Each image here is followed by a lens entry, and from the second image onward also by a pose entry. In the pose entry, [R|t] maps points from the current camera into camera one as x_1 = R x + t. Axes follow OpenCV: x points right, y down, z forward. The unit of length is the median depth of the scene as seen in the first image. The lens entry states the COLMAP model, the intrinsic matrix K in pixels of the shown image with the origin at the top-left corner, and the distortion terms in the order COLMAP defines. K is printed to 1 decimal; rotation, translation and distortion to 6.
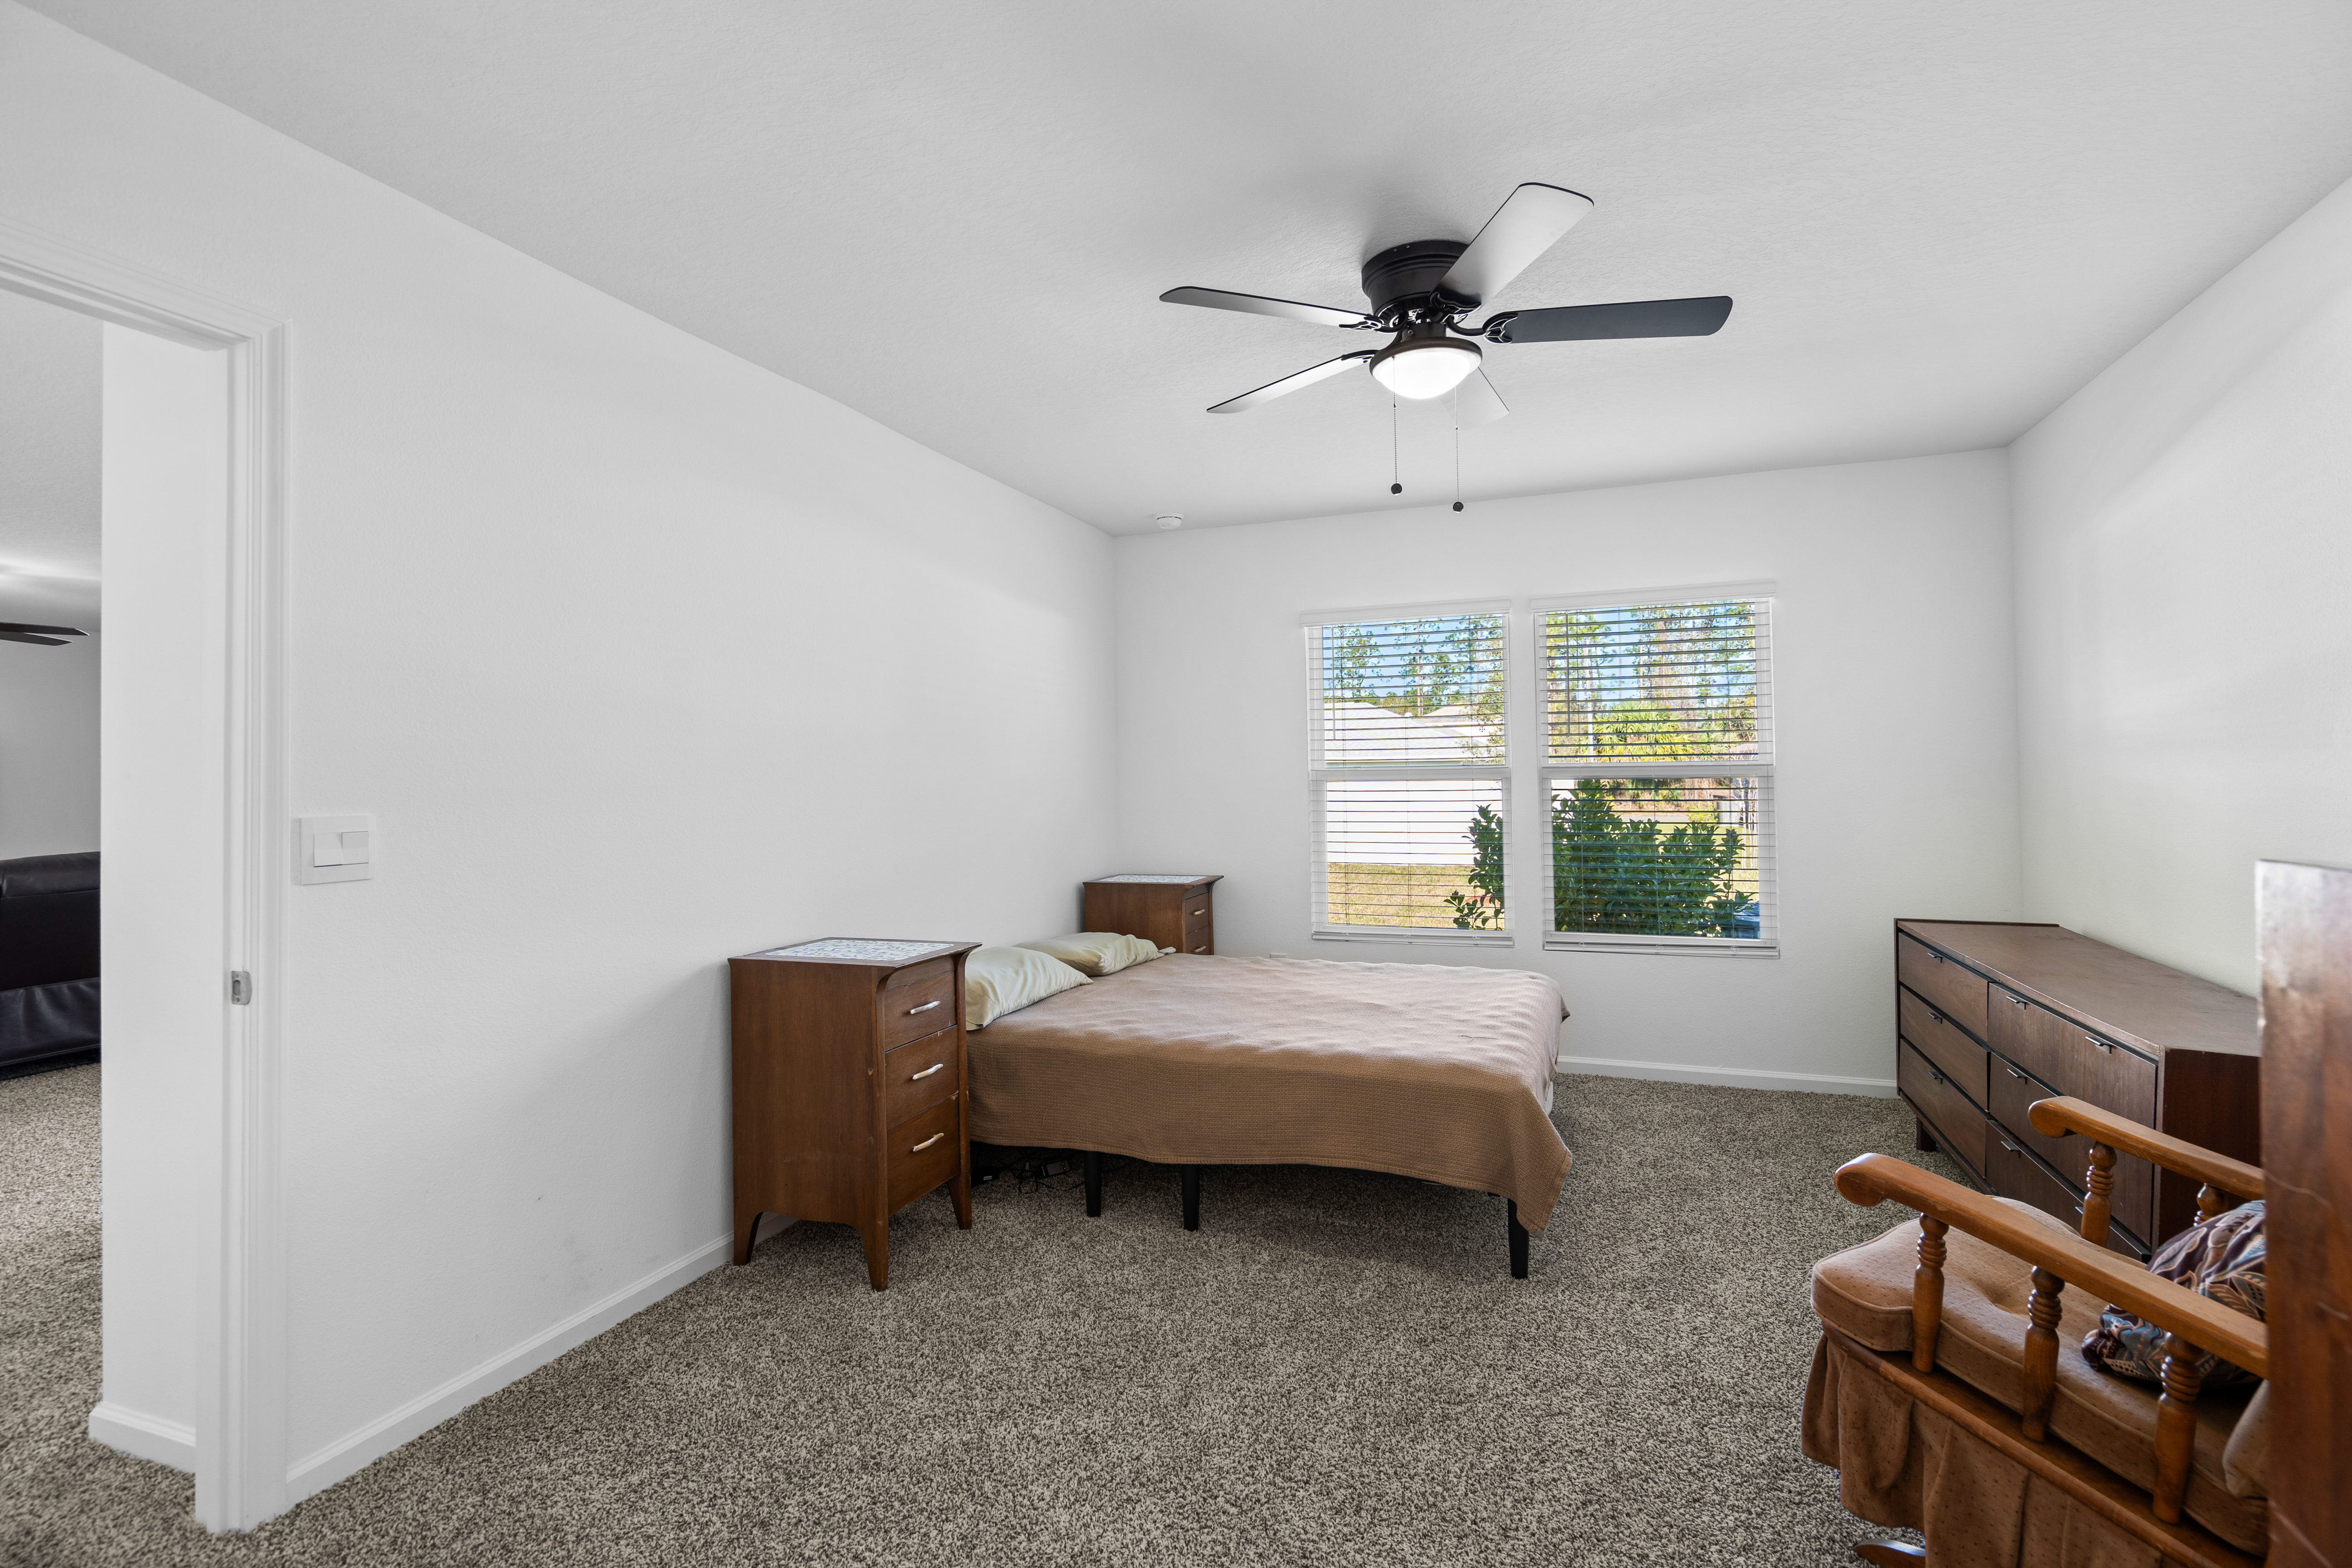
lens RADIAL K [[1076.5, 0, 1186.3], [0, 1076.5, 769.1], [0, 0, 1]] dist [-0.000533, -0.000004]
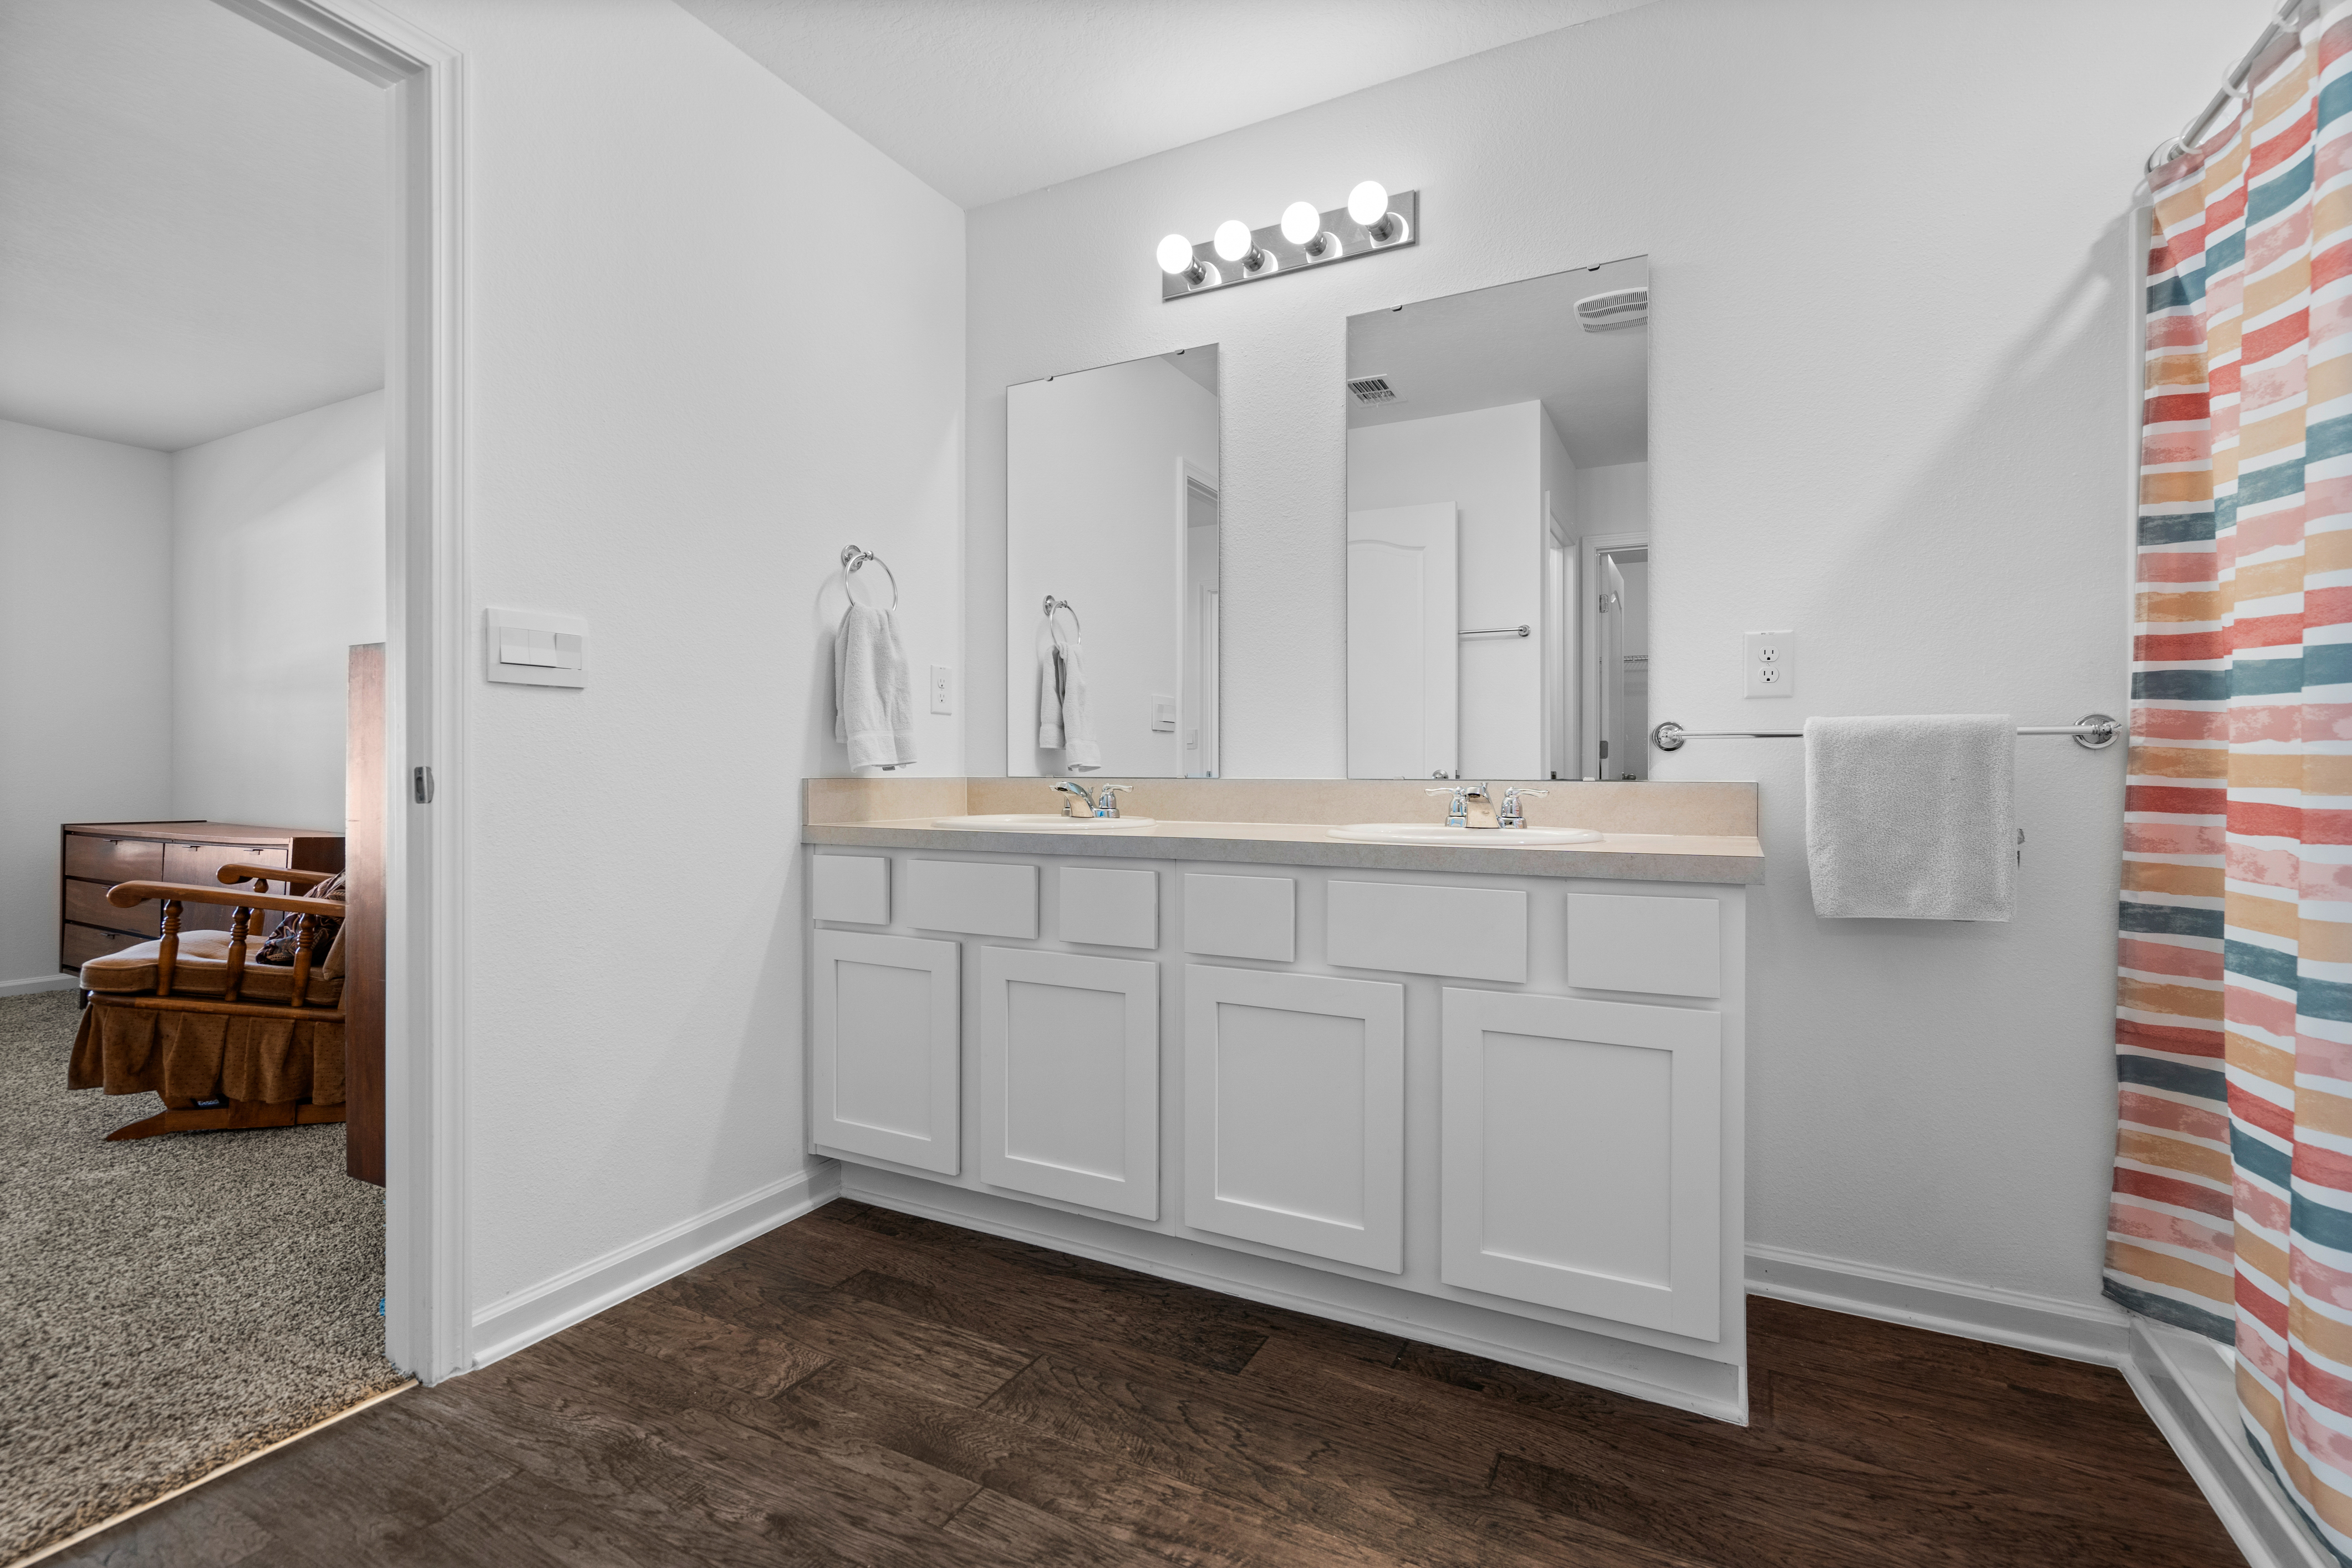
lens RADIAL K [[1080.2, 0, 1176.2], [0, 1080.2, 763.2], [0, 0, 1]] dist [0.004514, 0.001067]
pose [[0.129433, 0.021437, 0.991356, -0.854280], [-0.010671, 0.999738, -0.020225, 0.195396], [-0.991531, -0.007961, 0.129628, -0.853091]]
